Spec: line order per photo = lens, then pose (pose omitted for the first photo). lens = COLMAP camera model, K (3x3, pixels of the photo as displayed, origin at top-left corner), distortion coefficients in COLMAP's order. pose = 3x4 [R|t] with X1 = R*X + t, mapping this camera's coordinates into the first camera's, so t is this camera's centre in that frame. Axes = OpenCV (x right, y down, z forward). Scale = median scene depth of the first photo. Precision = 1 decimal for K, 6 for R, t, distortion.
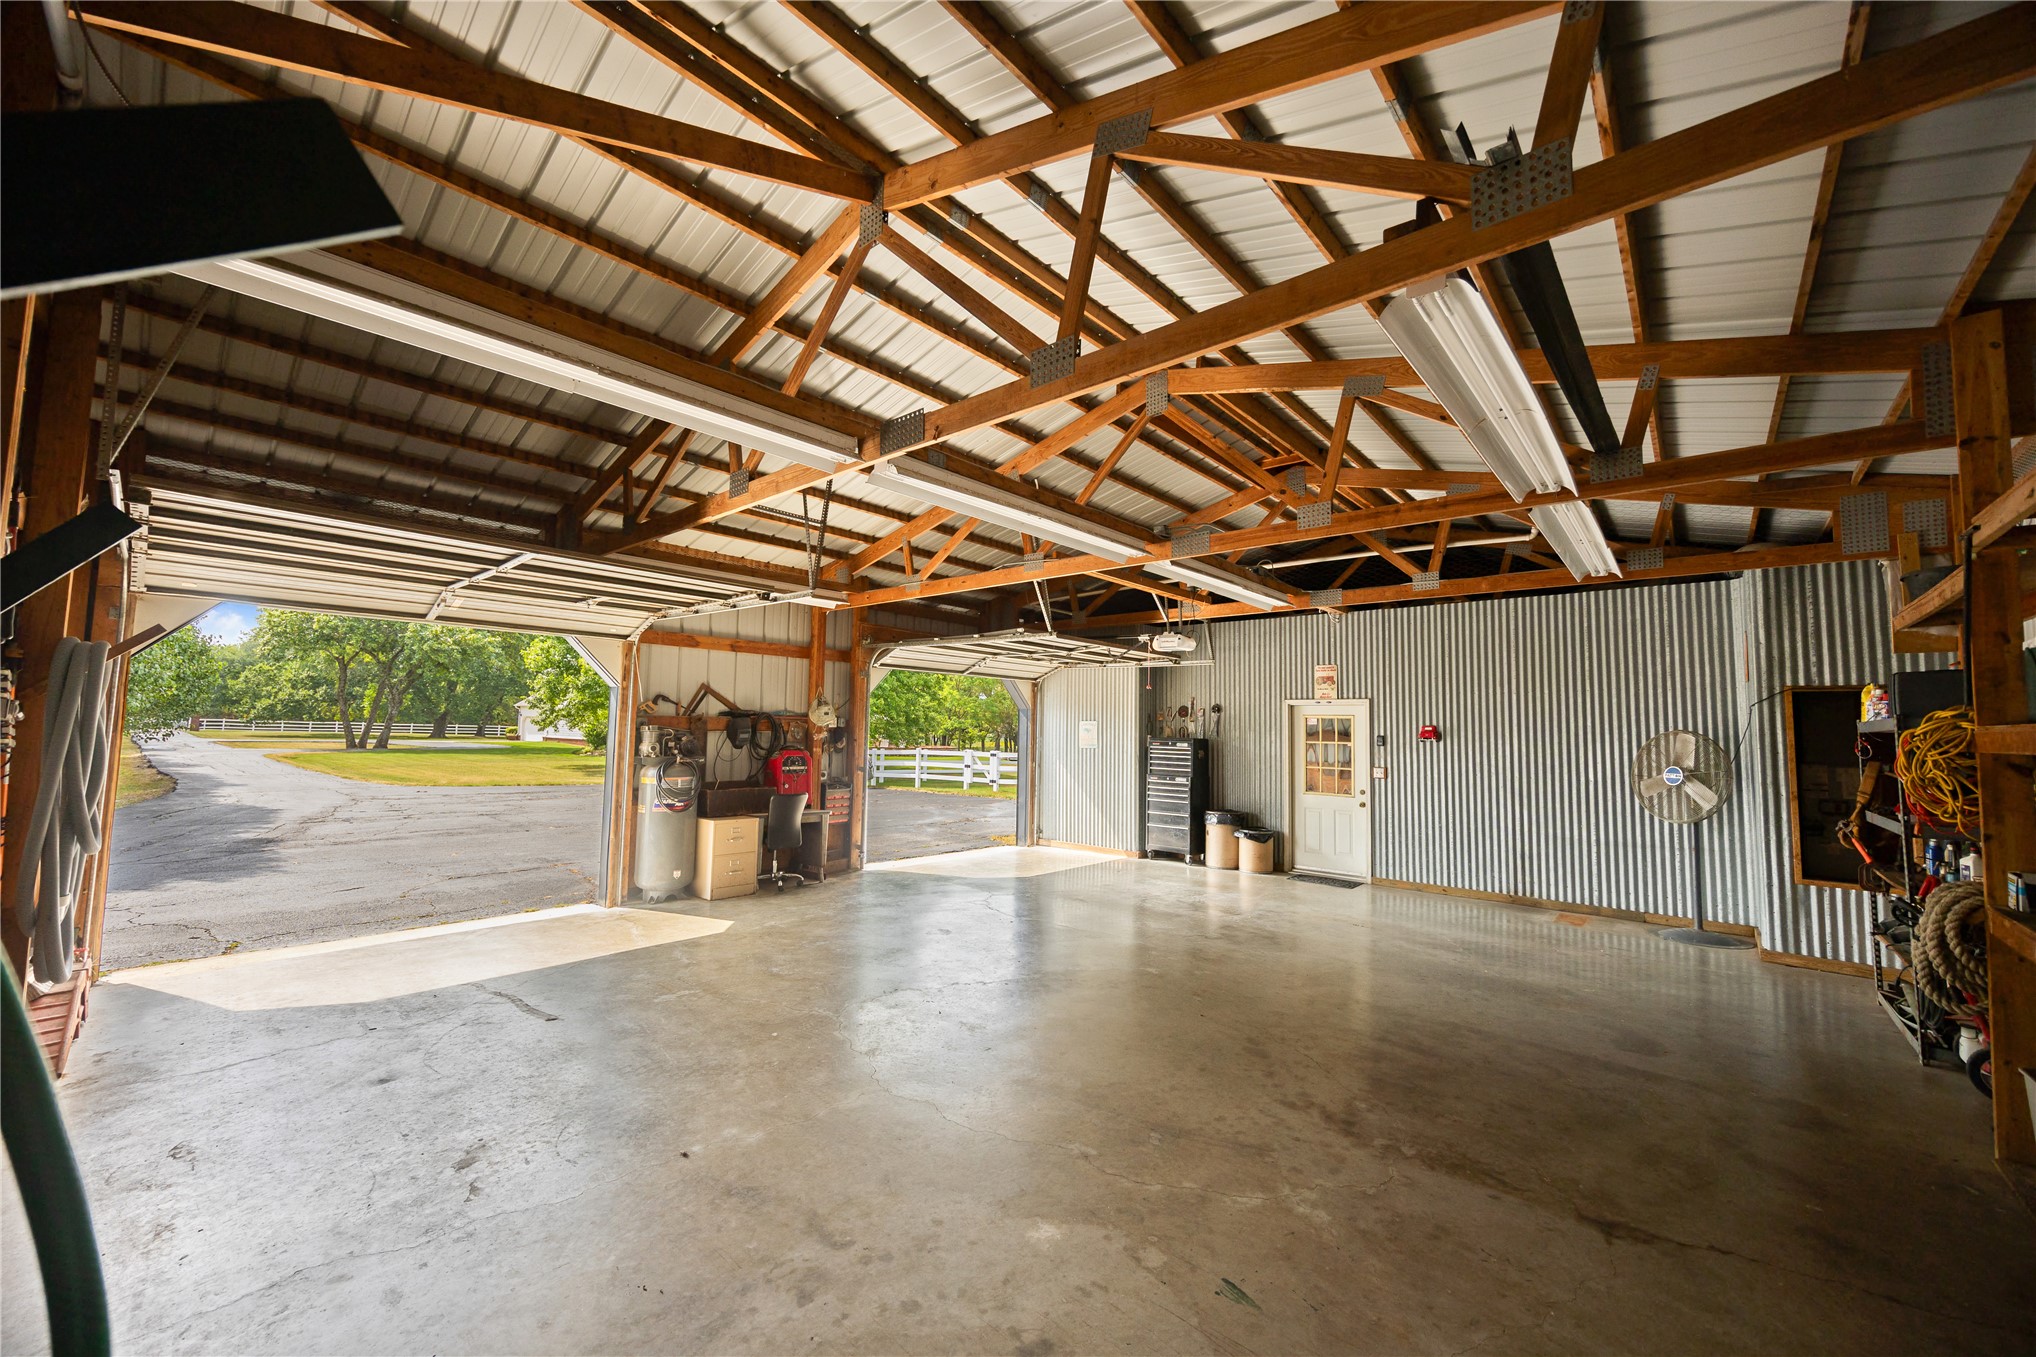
lens RADIAL K [[780.5, 0, 1018.0], [0, 780.5, 678.5], [0, 0, 1]] dist [0.000366, -0.000130]
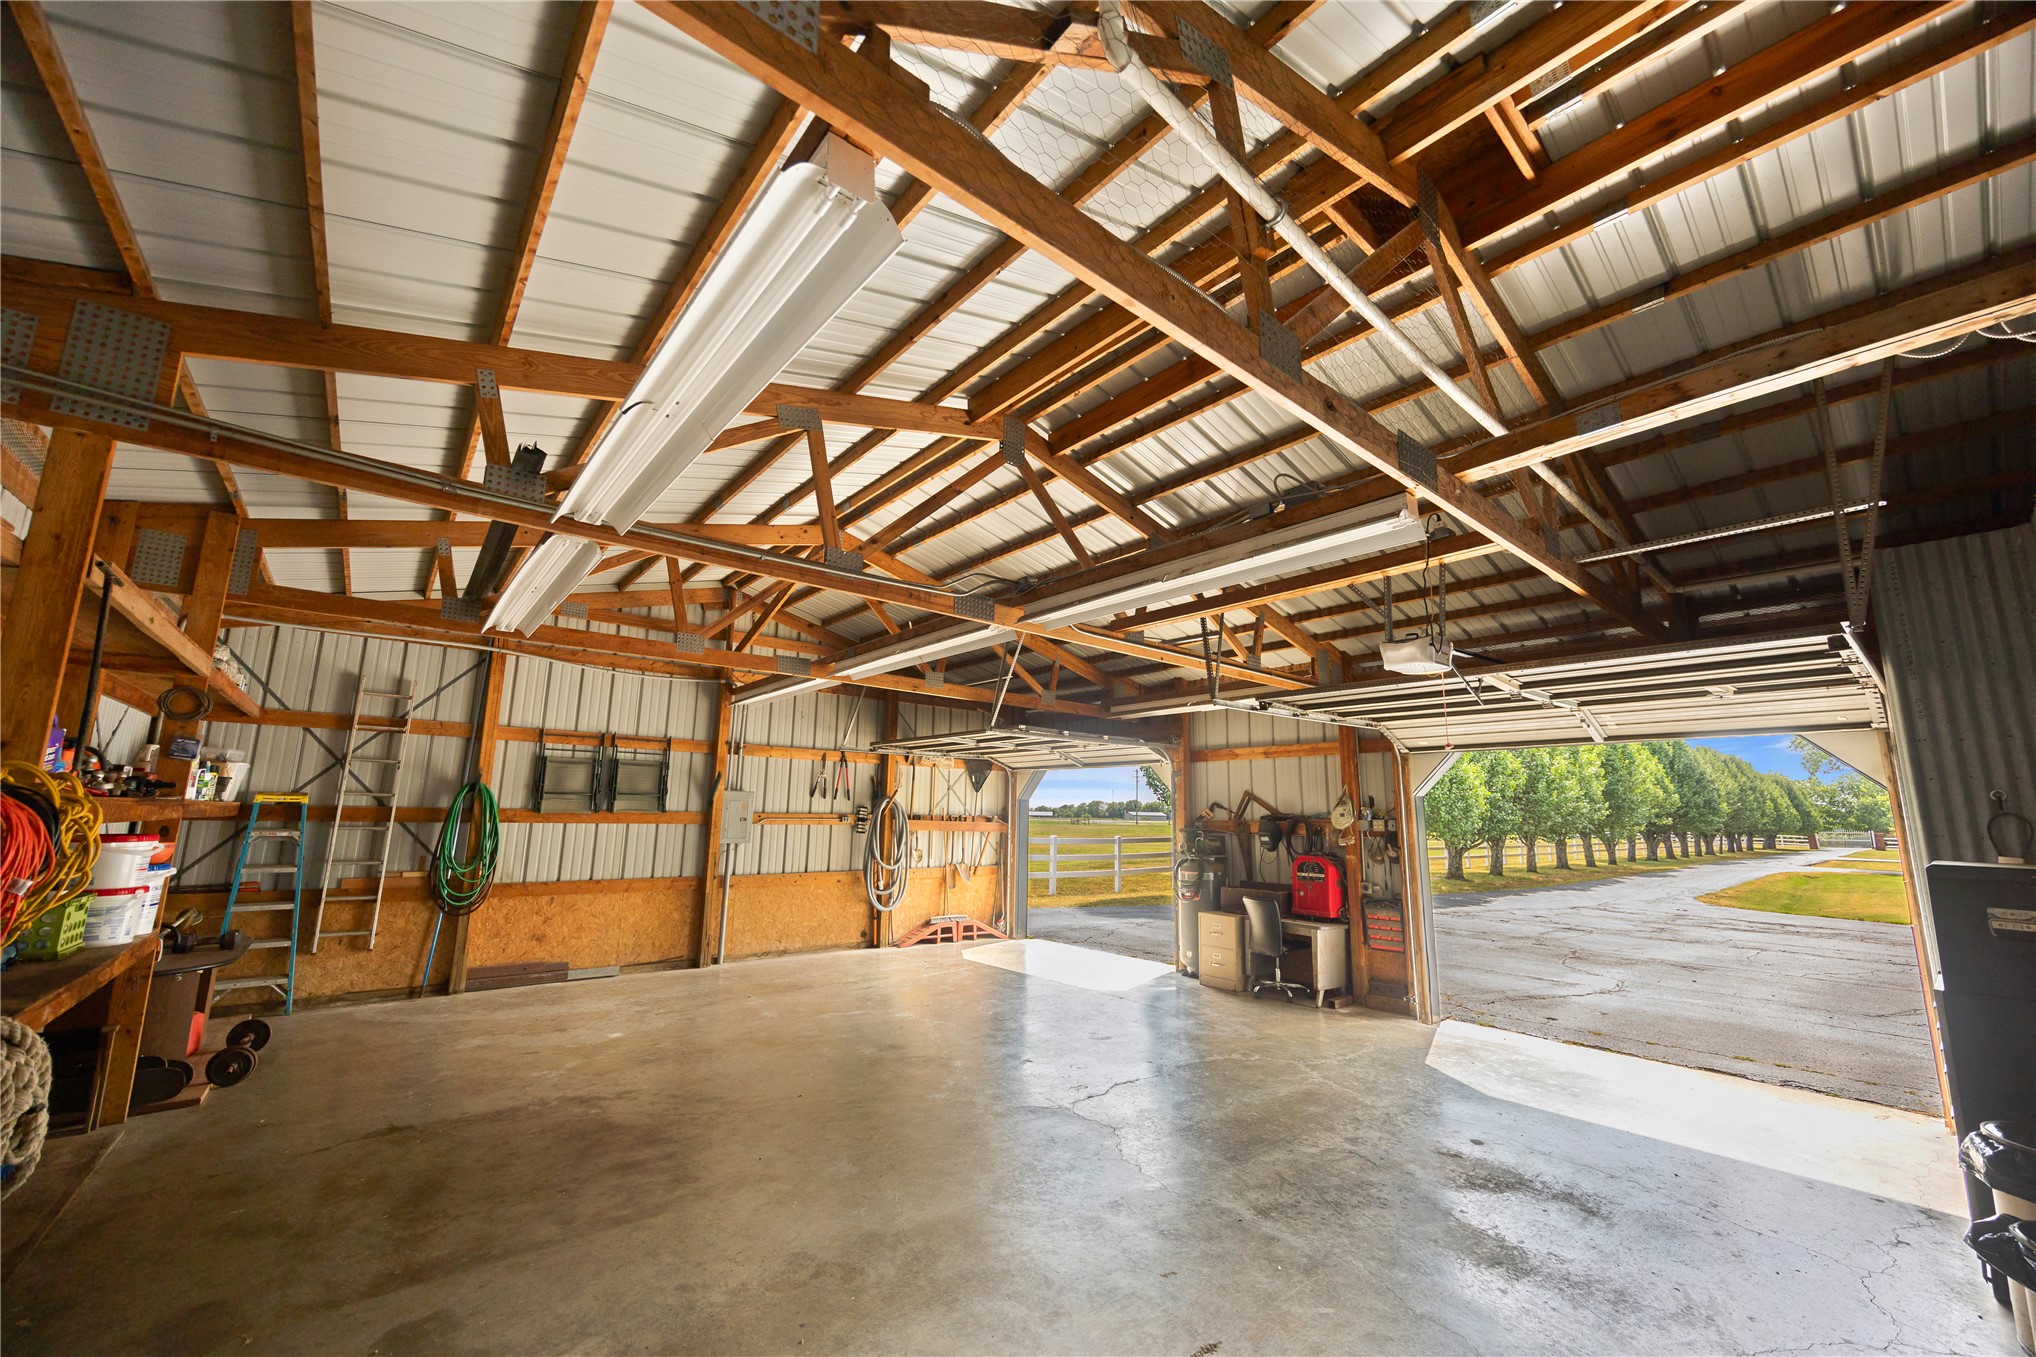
lens RADIAL K [[780.5, 0, 1018.0], [0, 780.5, 678.5], [0, 0, 1]] dist [0.000366, -0.000130]
pose [[-0.142610, -0.208891, -0.967485, 0.740086], [0.040640, 0.975416, -0.216594, 0.076249], [0.988944, -0.070207, -0.130615, 0.814894]]
